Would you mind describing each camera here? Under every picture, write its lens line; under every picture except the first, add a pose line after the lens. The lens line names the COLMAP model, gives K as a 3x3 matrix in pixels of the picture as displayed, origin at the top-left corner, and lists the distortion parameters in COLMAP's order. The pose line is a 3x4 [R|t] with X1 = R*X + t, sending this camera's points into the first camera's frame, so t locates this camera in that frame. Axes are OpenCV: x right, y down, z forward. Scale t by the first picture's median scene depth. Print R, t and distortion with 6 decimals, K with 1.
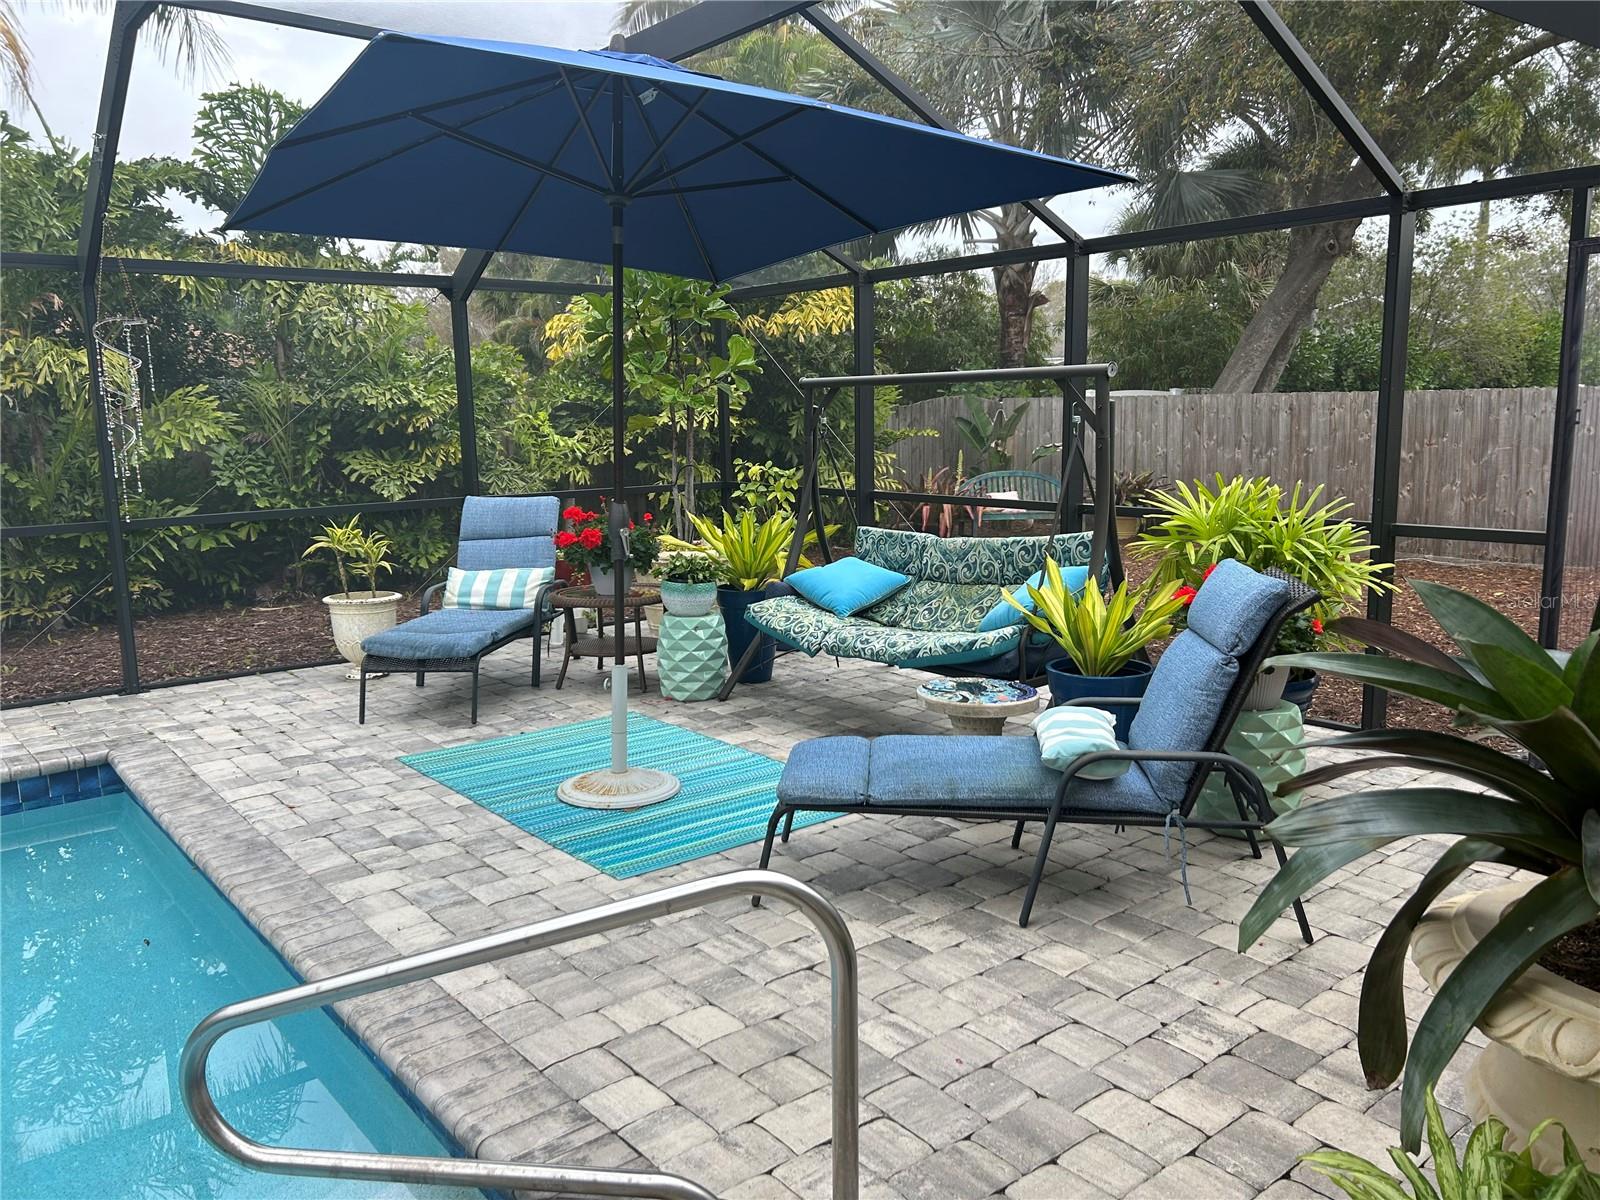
lens RADIAL K [[1201.9, 0, 800.8], [0, 1201.9, 595.2], [0, 0, 1]] dist [0.056907, -0.074805]
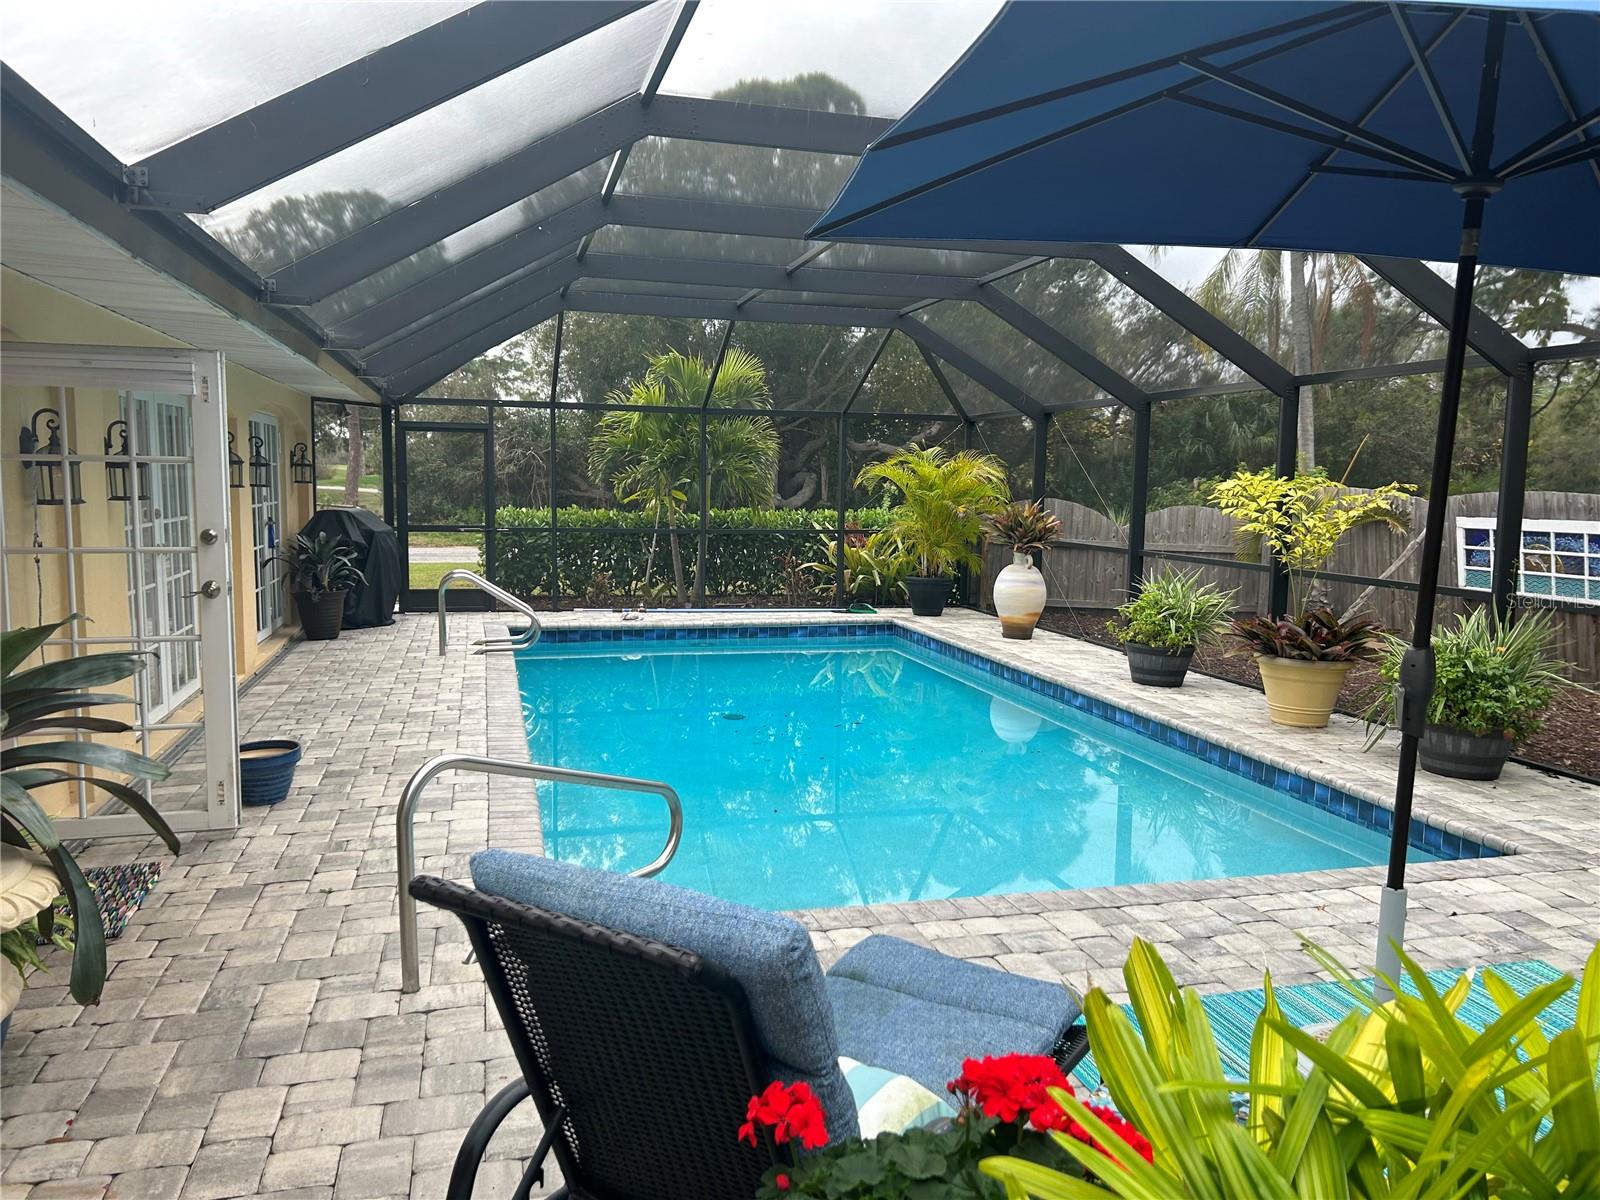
lens RADIAL K [[1201.9, 0, 800.8], [0, 1201.9, 595.2], [0, 0, 1]] dist [0.056907, -0.074805]
pose [[-0.415298, 0.103101, -0.903824, 0.512811], [-0.154713, 0.971077, 0.181862, -0.152198], [0.896433, 0.215360, -0.387335, 0.827611]]
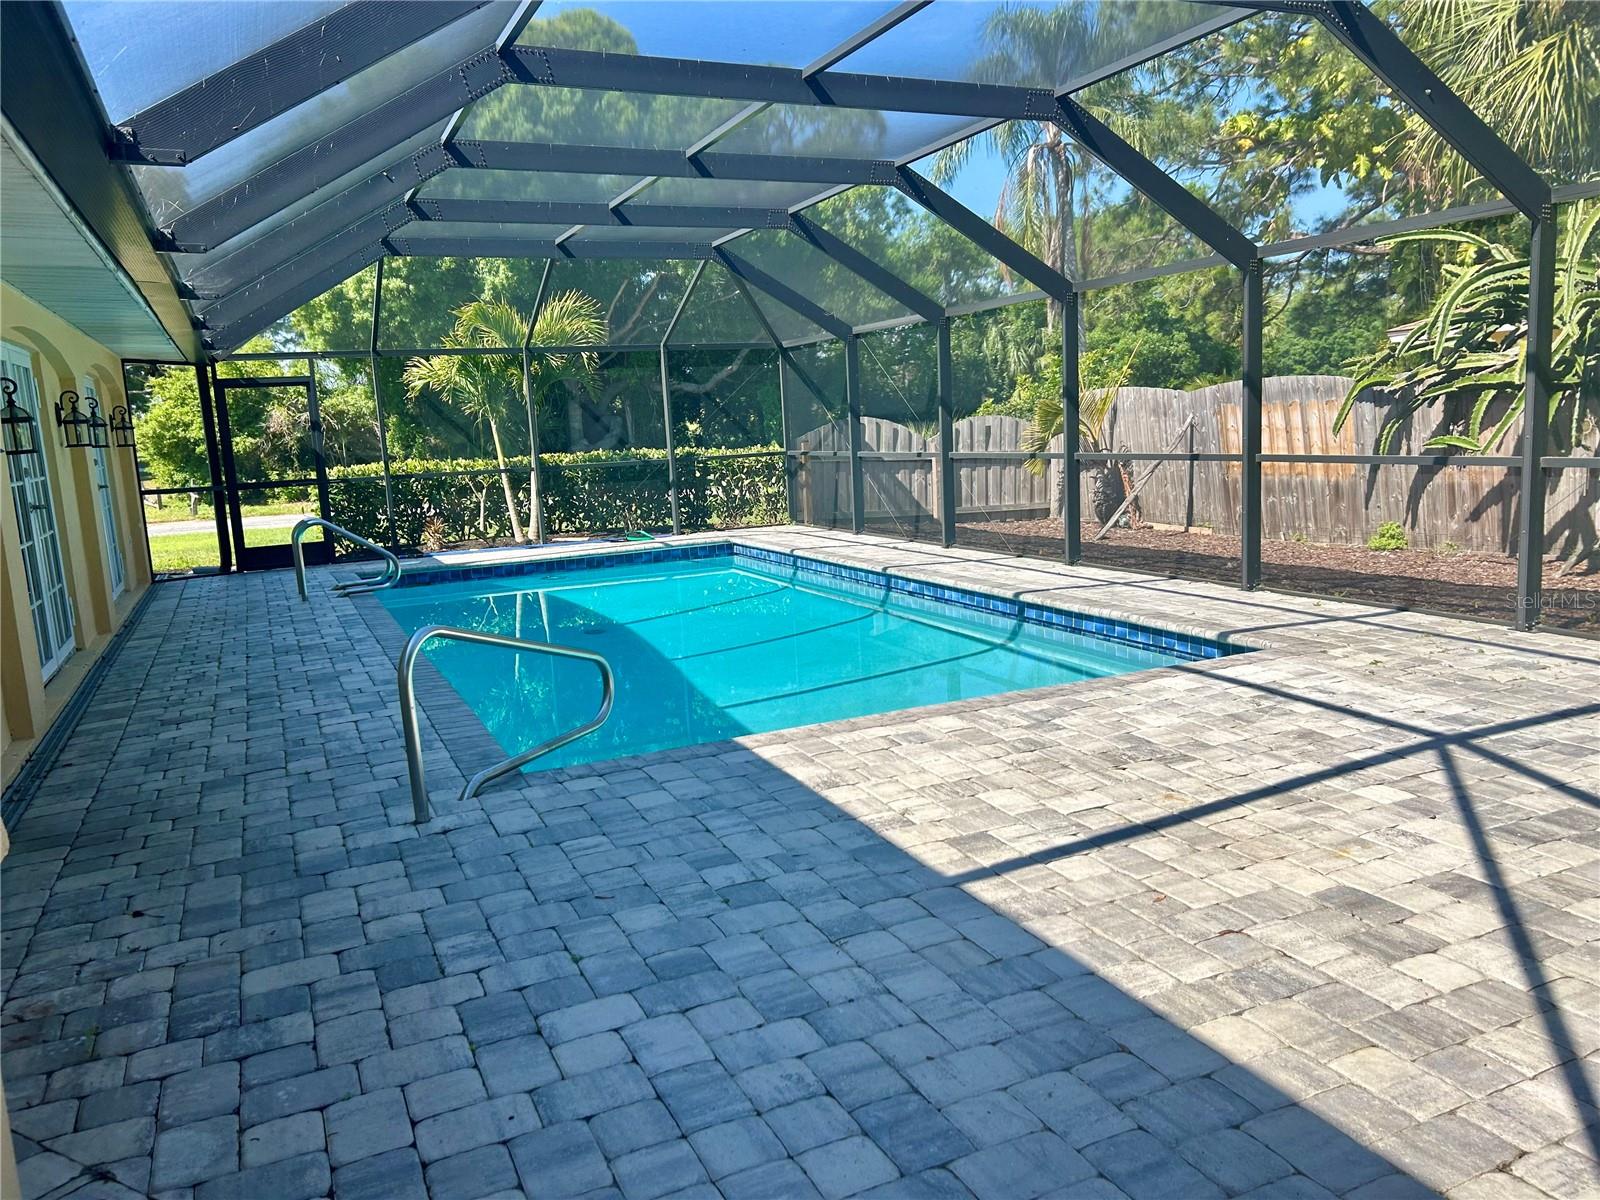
lens RADIAL K [[1201.9, 0, 800.8], [0, 1201.9, 595.2], [0, 0, 1]] dist [0.056907, -0.074805]
pose [[-0.253294, 0.174865, -0.951454, 0.691655], [-0.098958, 0.973684, 0.205295, -0.119365], [0.962315, 0.146154, -0.229324, 0.824293]]
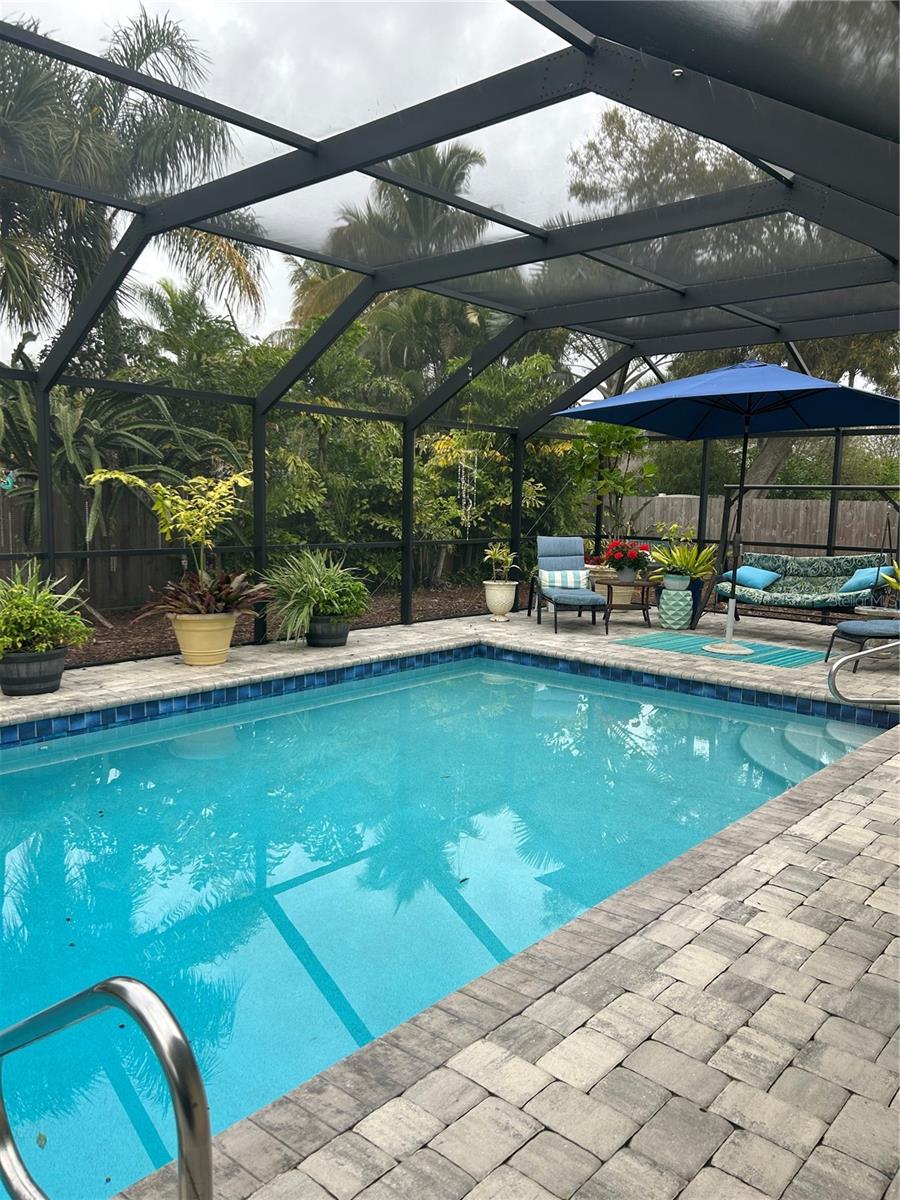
lens RADIAL K [[901.4, 0, 450.0], [0, 901.4, 600.0], [0, 0, 1]] dist [0.056907, -0.074805]
pose [[0.986501, 0.019206, 0.162624, -0.796327], [-0.012078, 0.998927, -0.044706, 0.116133], [-0.163308, 0.042138, 0.985675, -0.568322]]
